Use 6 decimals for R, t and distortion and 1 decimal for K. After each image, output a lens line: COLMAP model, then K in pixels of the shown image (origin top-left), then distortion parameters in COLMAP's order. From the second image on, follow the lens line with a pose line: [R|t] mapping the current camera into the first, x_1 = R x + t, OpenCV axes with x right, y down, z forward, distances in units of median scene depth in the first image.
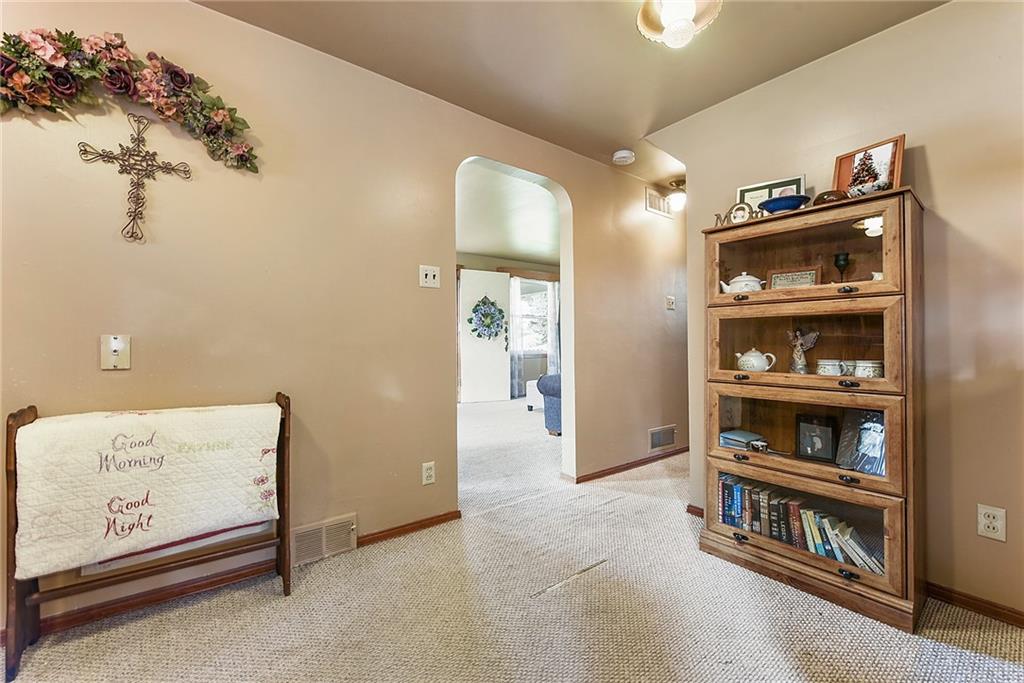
lens RADIAL K [[421.5, 0, 505.6], [0, 421.5, 343.7], [0, 0, 1]] dist [-0.004197, 0.000644]
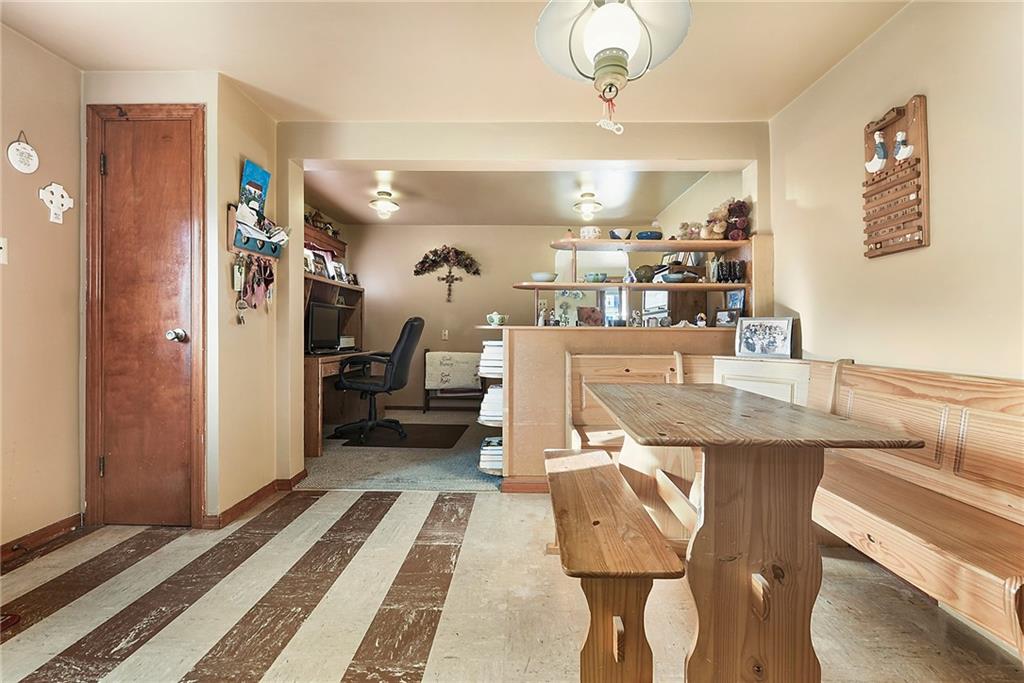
lens RADIAL K [[421.5, 0, 508.7], [0, 421.5, 330.9], [0, 0, 1]] dist [-0.004197, 0.000644]
pose [[0.767354, -0.001265, -0.641223, 1.698210], [-0.001640, 0.999991, -0.003935, 0.002939], [0.641222, 0.004071, 0.767345, -1.327706]]
